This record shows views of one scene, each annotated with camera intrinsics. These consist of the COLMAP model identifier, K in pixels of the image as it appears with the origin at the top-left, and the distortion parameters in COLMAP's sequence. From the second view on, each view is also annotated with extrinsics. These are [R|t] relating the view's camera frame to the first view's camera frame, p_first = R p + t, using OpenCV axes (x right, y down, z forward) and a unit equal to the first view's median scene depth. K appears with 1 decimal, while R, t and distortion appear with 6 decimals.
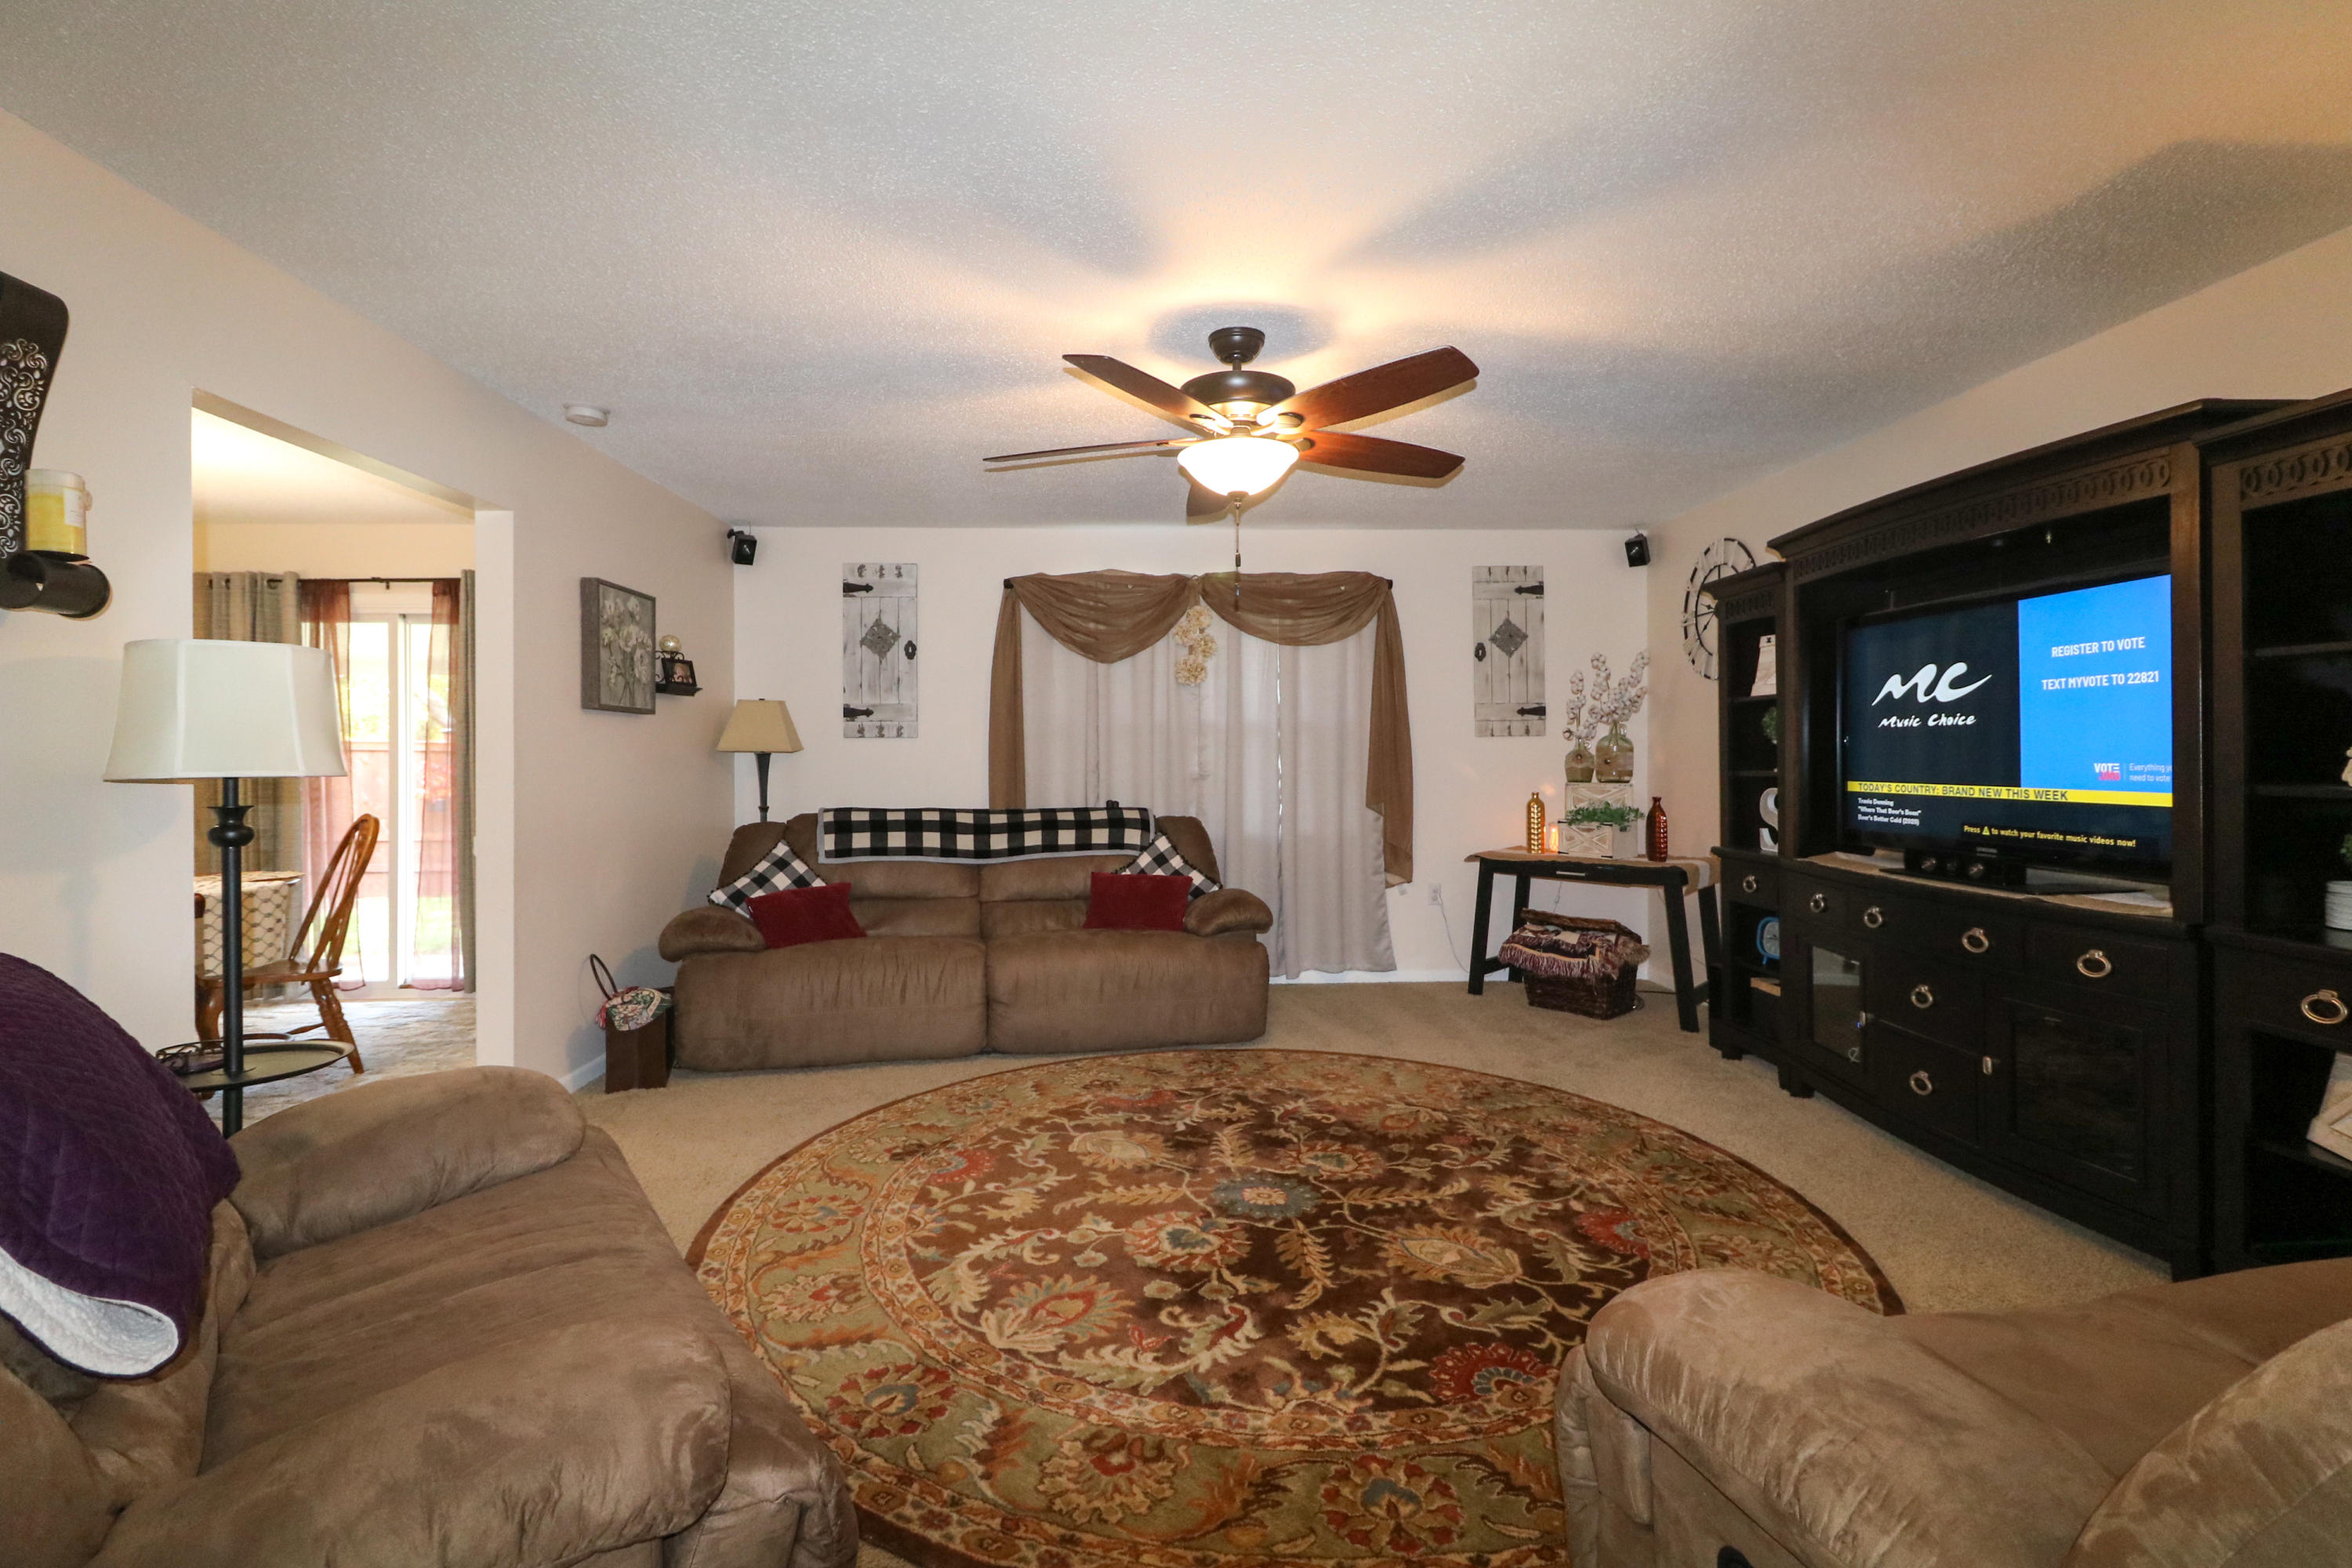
lens RADIAL K [[1119.4, 0, 1213.7], [0, 1119.4, 777.7], [0, 0, 1]] dist [0.011161, -0.007259]
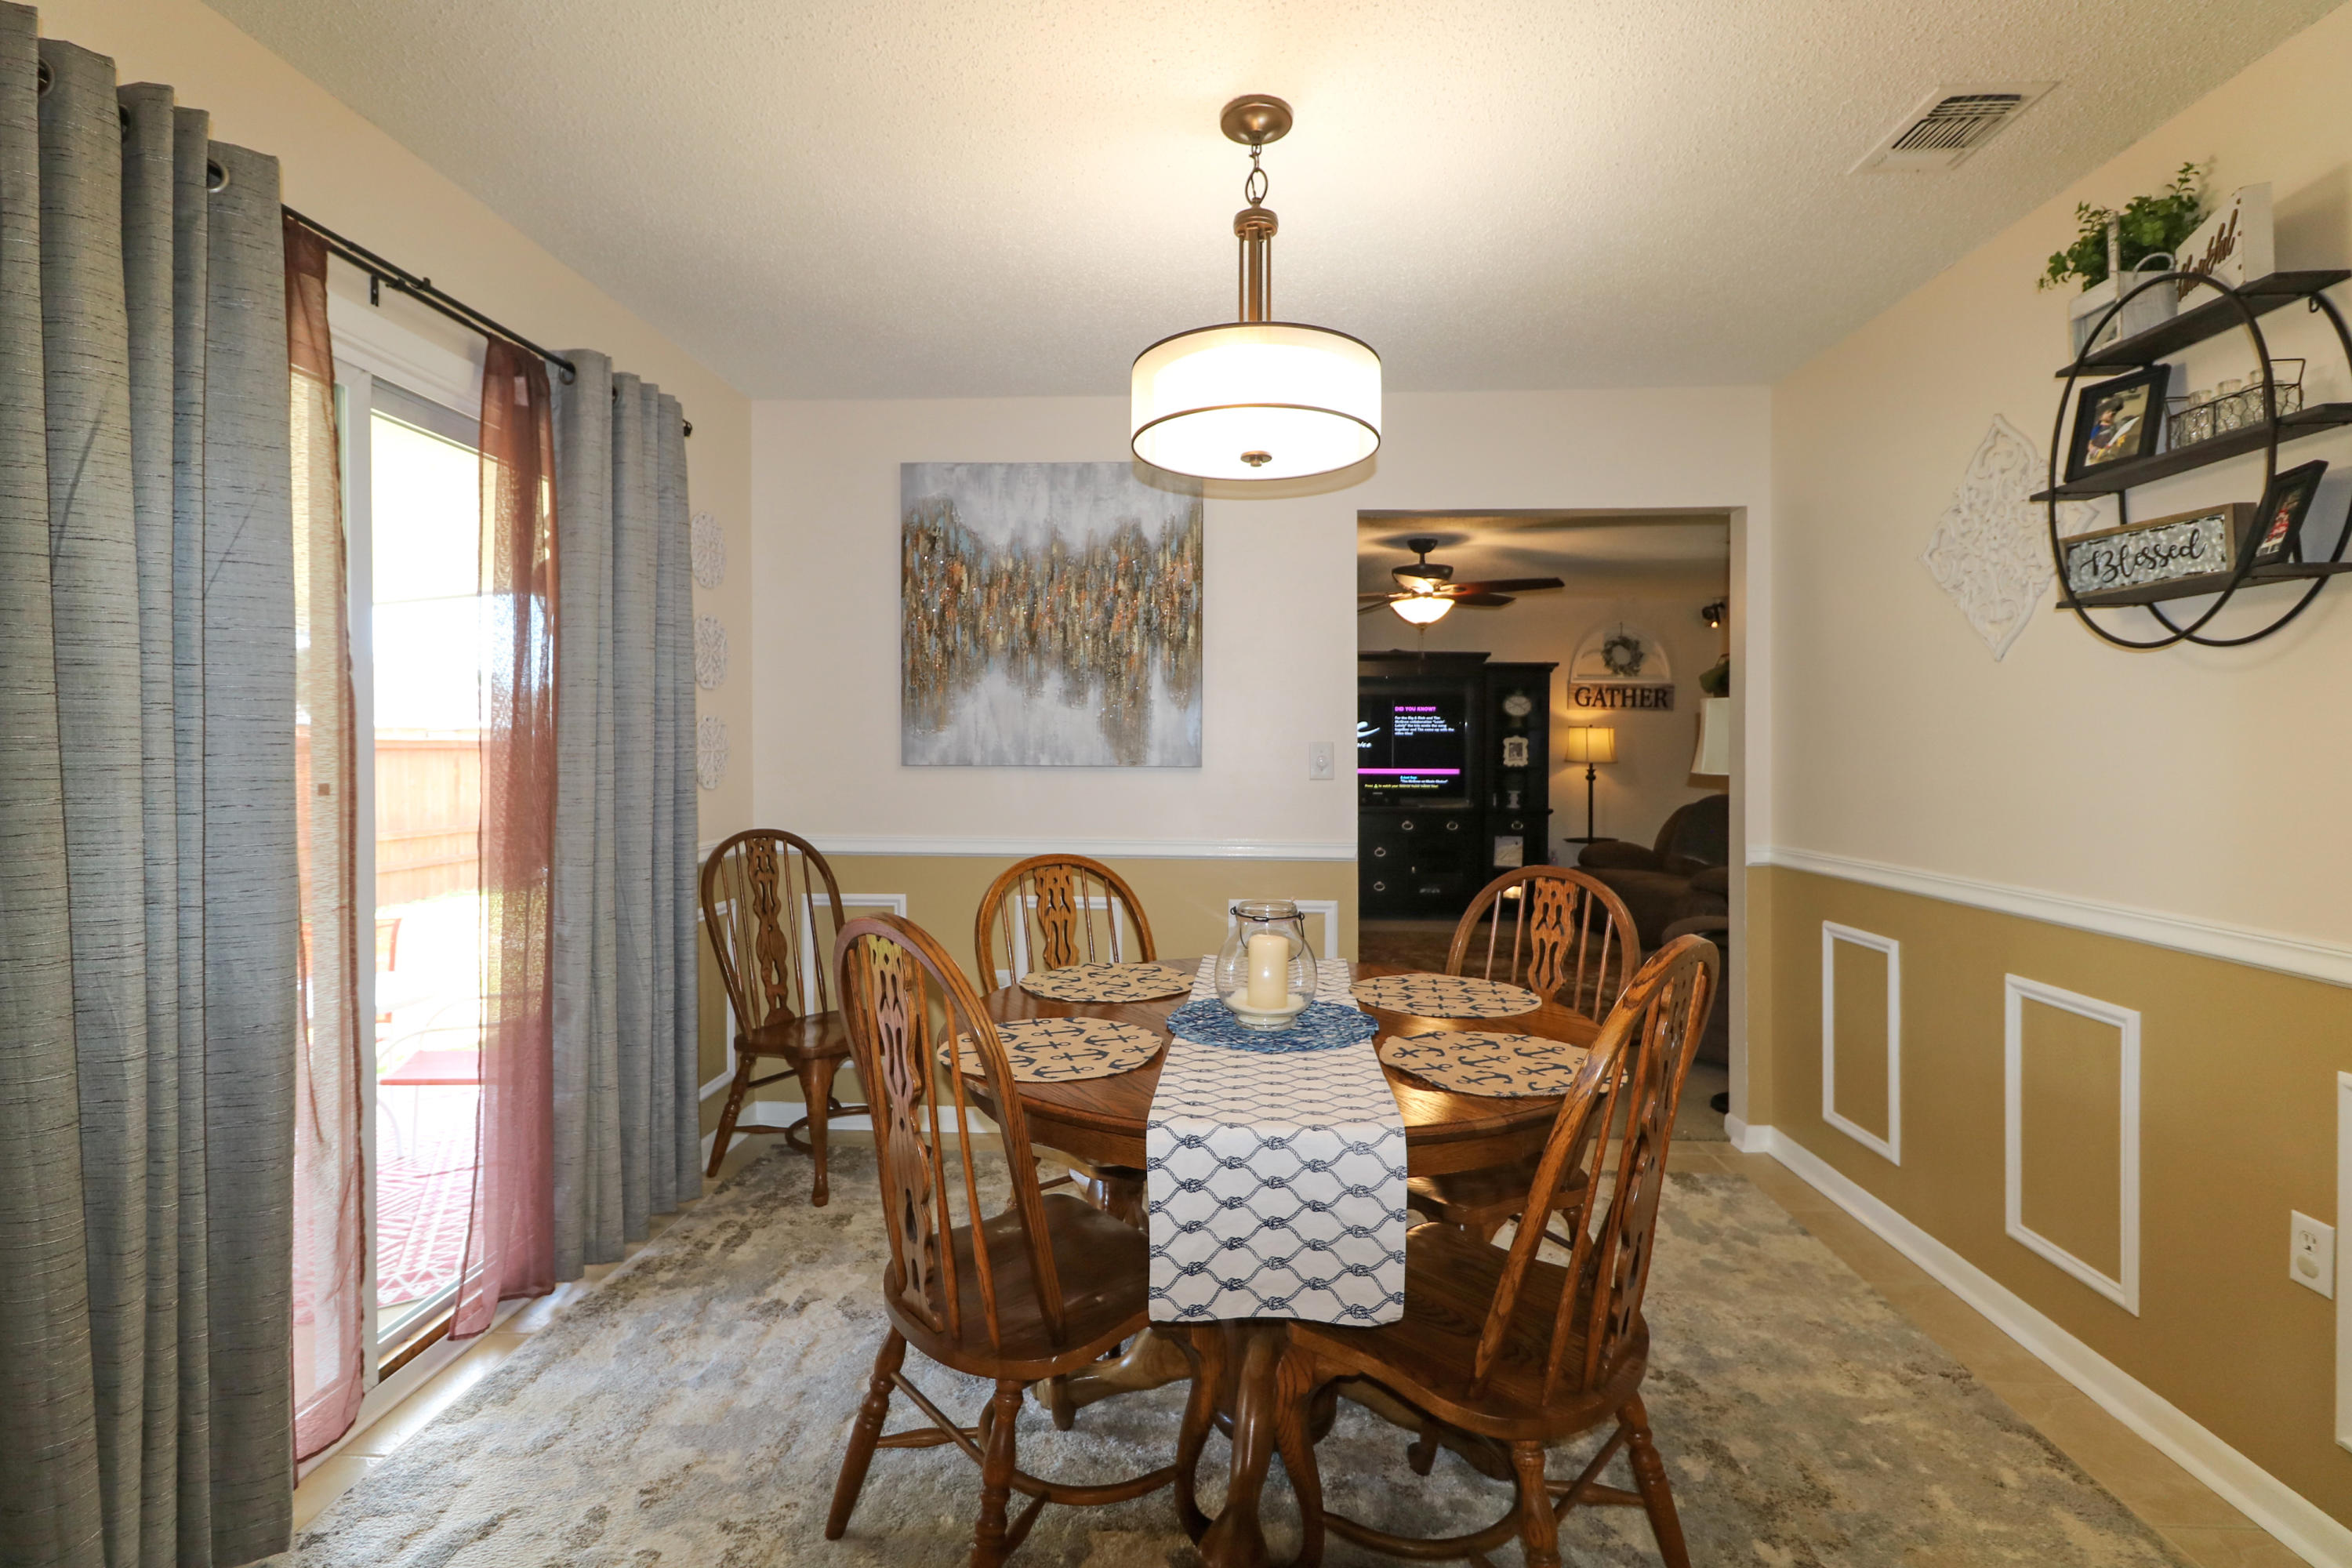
lens RADIAL K [[947.7, 0, 1190.9], [0, 947.7, 765.9], [0, 0, 1]] dist [0.000026, 0.000020]
pose [[0.094519, -0.015960, 0.995395, -1.741090], [0.015544, 0.999773, 0.014554, -0.037510], [-0.995402, 0.014097, 0.094745, 1.236993]]
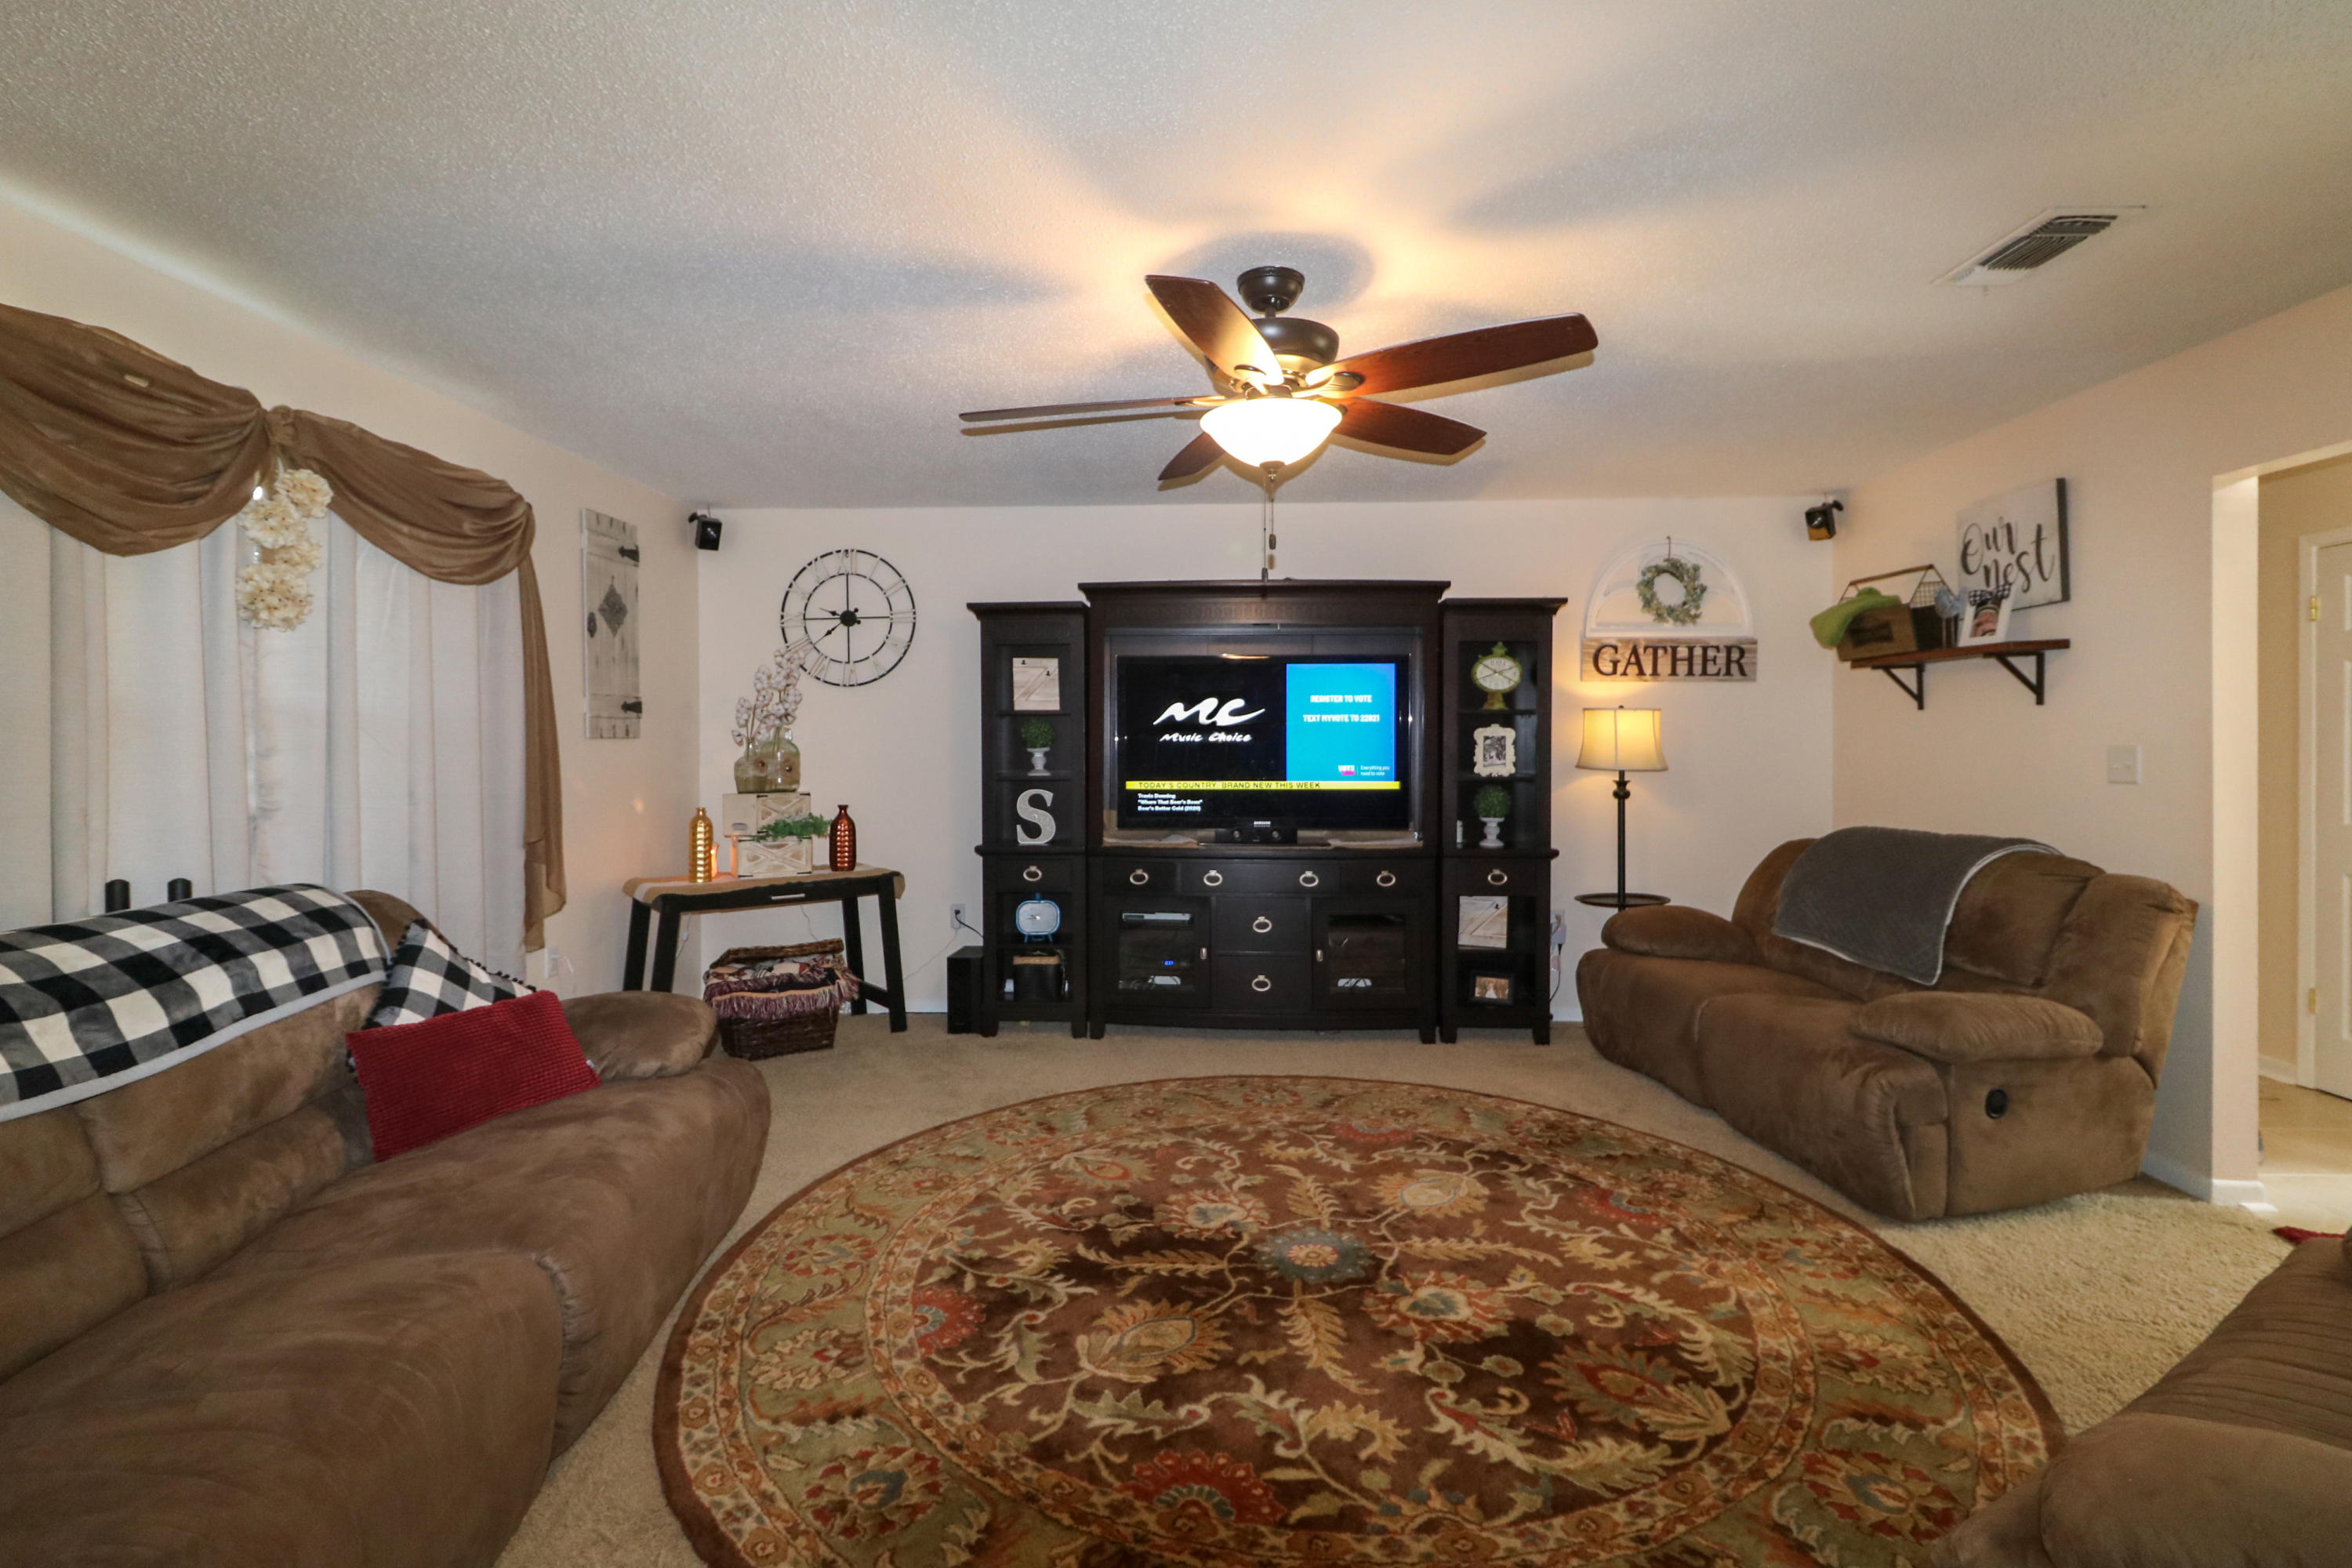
lens RADIAL K [[1119.4, 0, 1118.7], [0, 1119.4, 763.6], [0, 0, 1]] dist [0.011161, -0.007259]
pose [[0.095403, -0.011649, 0.995371, -0.815350], [0.020553, 0.999741, 0.009730, -0.033942], [-0.995226, 0.019530, 0.095618, 0.998355]]
